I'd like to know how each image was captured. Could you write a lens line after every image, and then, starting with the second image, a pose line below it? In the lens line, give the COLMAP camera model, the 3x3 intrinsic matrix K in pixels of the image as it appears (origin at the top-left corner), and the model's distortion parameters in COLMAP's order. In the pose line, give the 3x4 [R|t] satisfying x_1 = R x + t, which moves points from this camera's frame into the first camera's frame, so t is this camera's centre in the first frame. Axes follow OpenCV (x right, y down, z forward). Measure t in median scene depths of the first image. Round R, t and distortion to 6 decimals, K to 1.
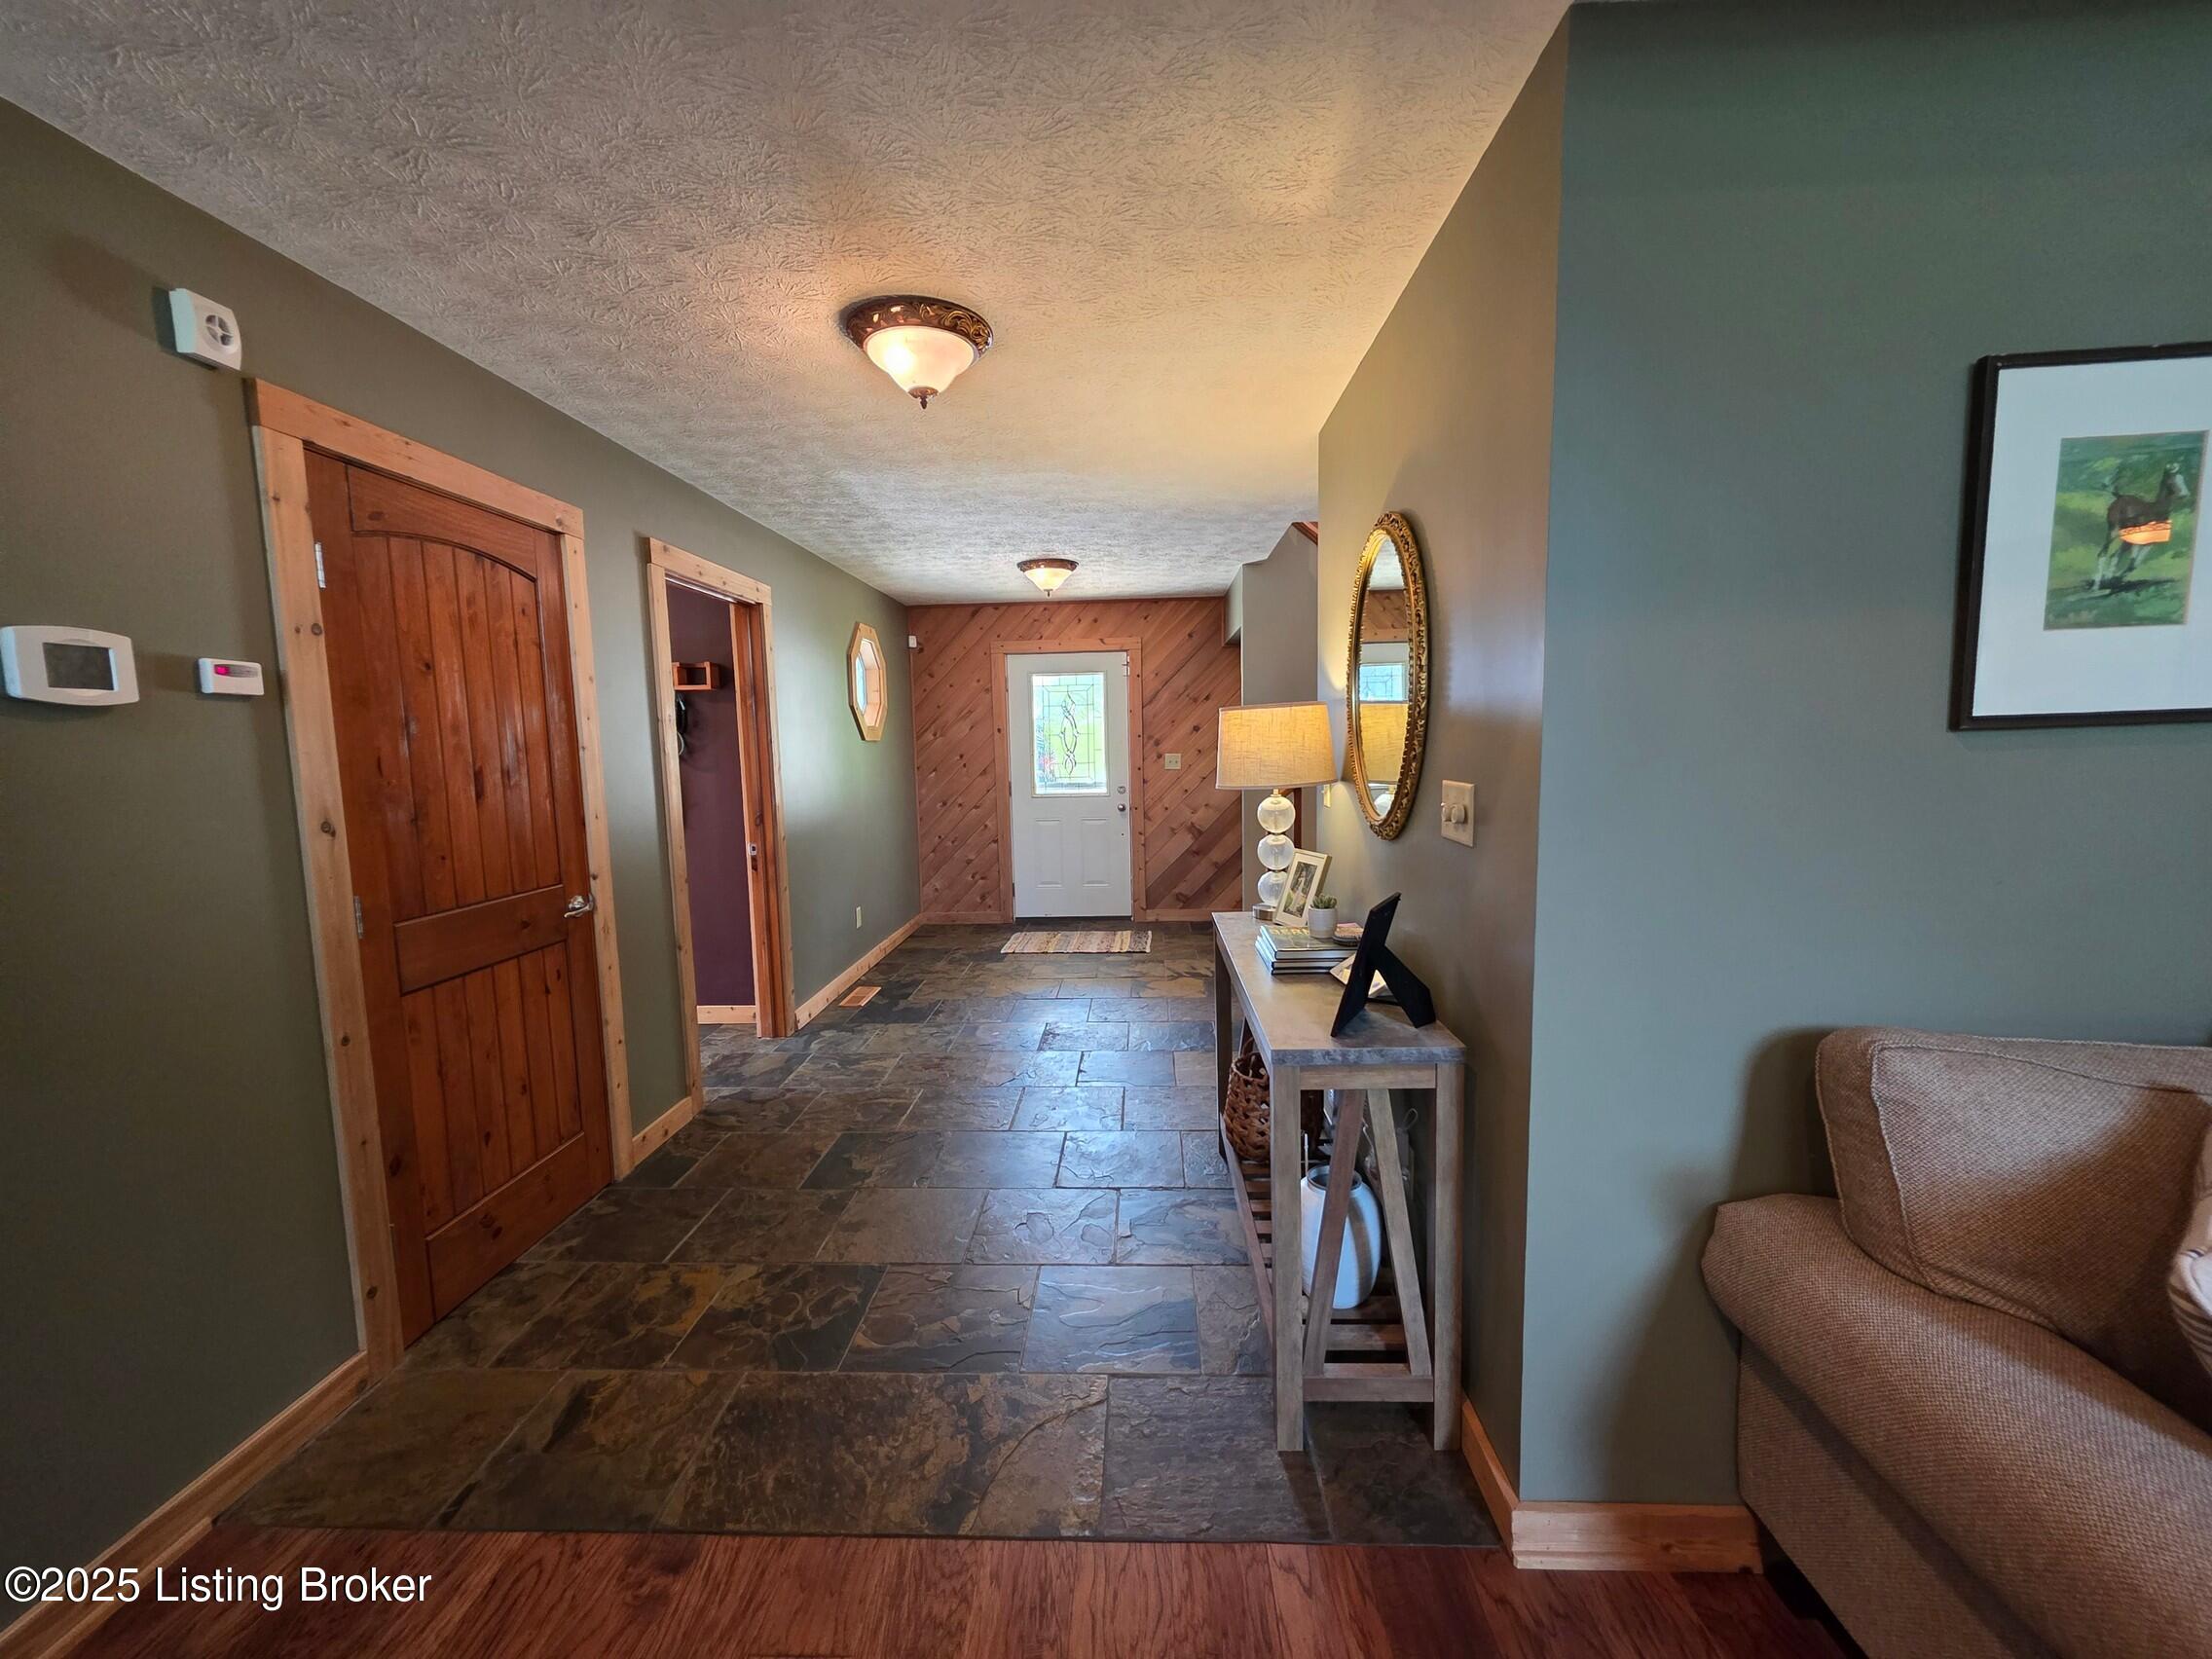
lens RADIAL K [[886.6, 0, 1115.2], [0, 886.6, 829.3], [0, 0, 1]] dist [0.001602, 0.000109]
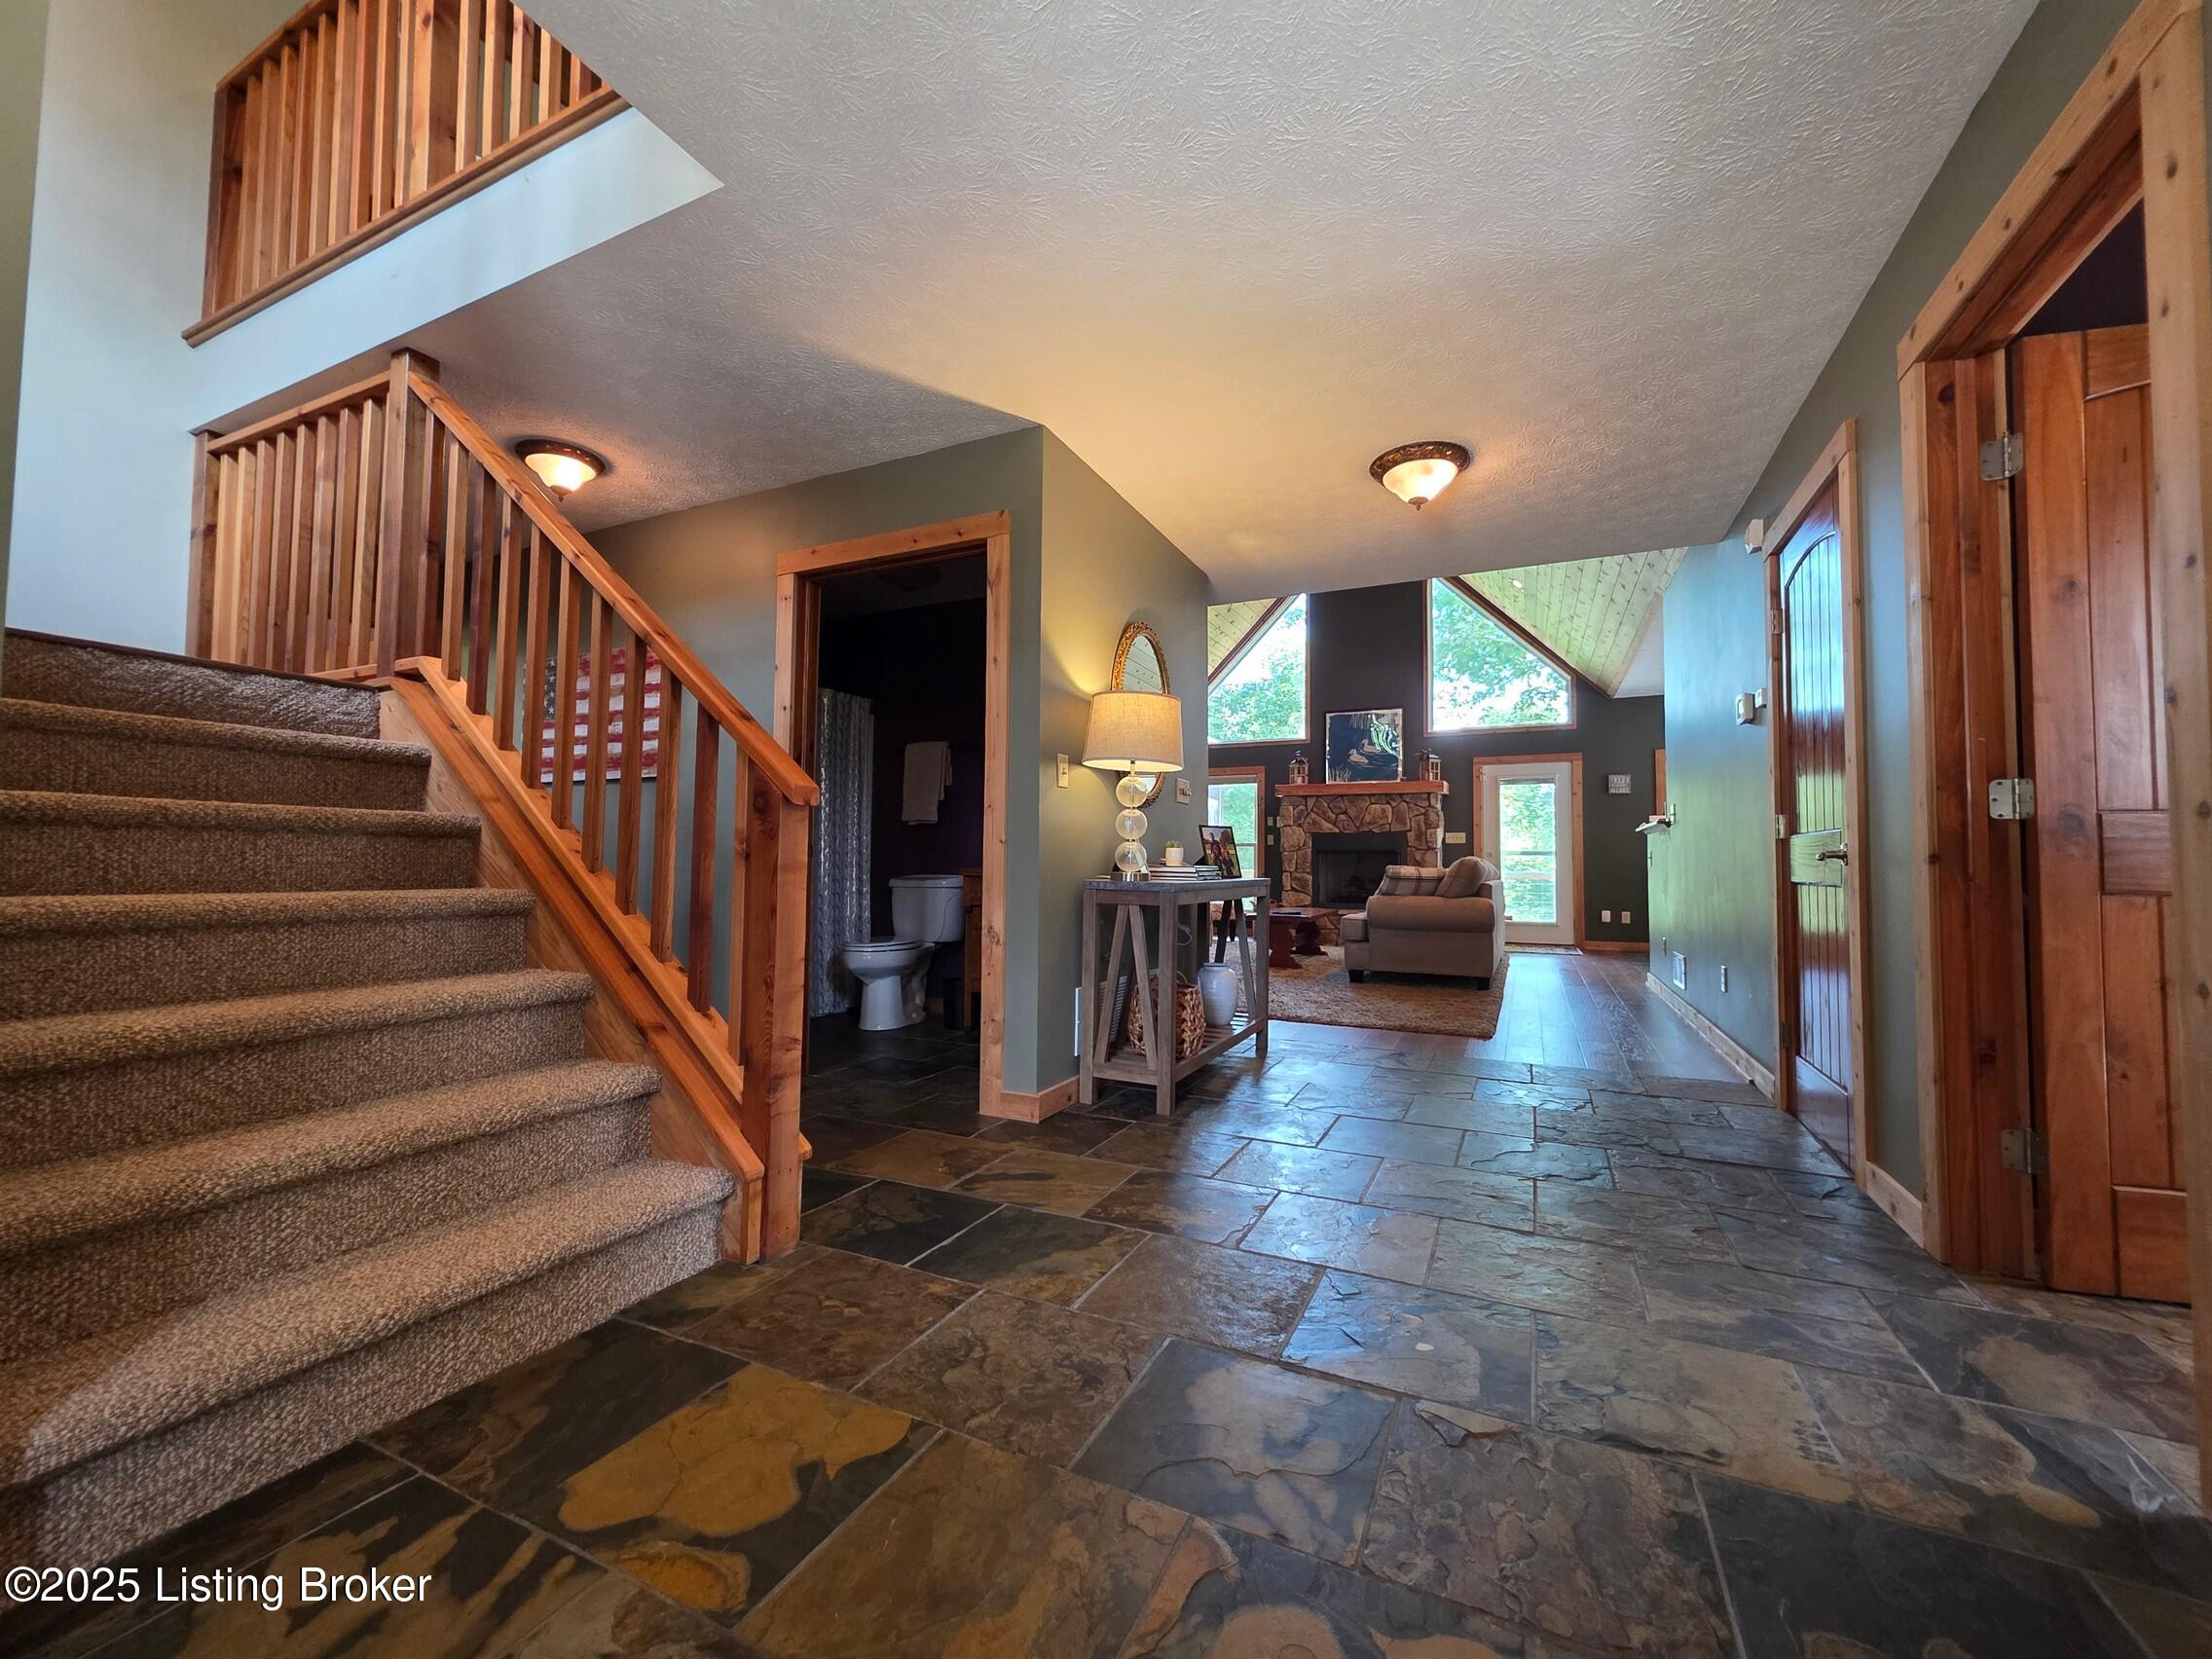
lens RADIAL K [[886.6, 0, 1115.2], [0, 886.6, 829.3], [0, 0, 1]] dist [0.001602, 0.000109]
pose [[-0.919687, 0.028599, 0.391609, -0.163949], [0.049587, 0.997818, 0.043585, -0.012457], [-0.389508, 0.059504, -0.919099, 1.357531]]
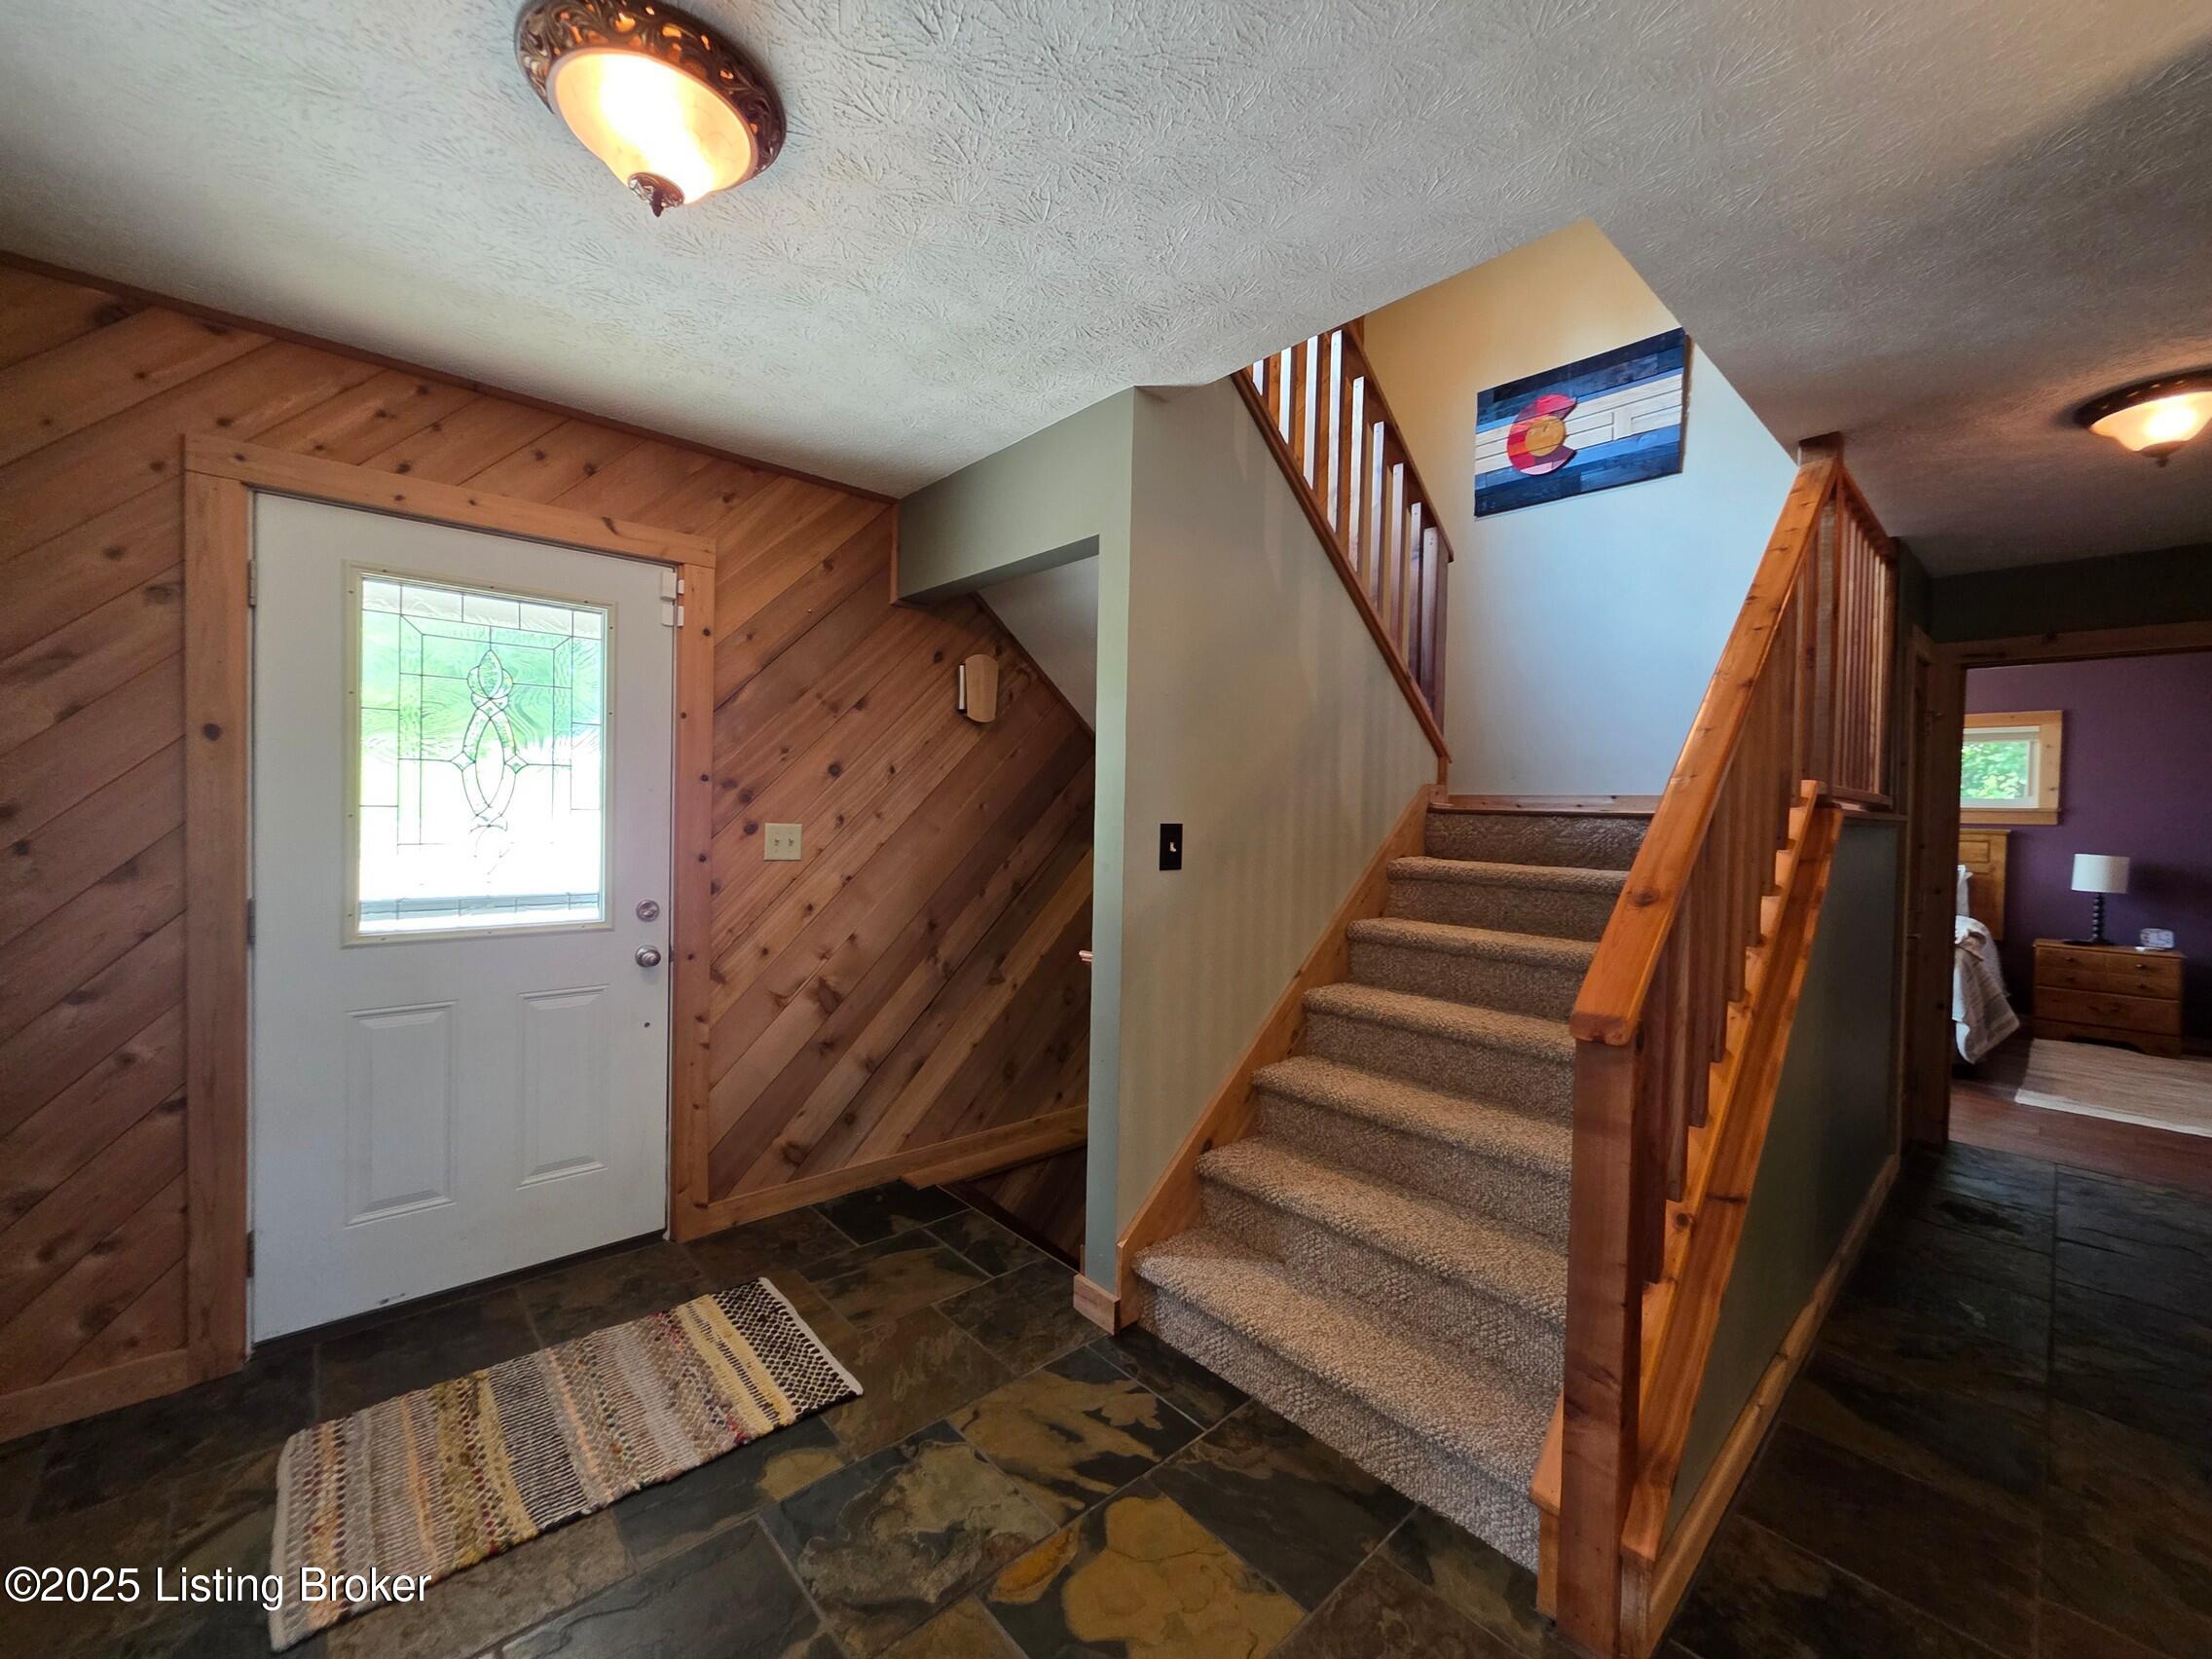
lens RADIAL K [[885.9, 0, 1110.2], [0, 885.9, 823.6], [0, 0, 1]] dist [0.000611, 0.000252]
pose [[0.716162, 0.023855, 0.697526, -0.187431], [0.036429, 0.996776, -0.071491, -0.074241], [-0.696983, 0.076609, 0.712984, 0.887796]]
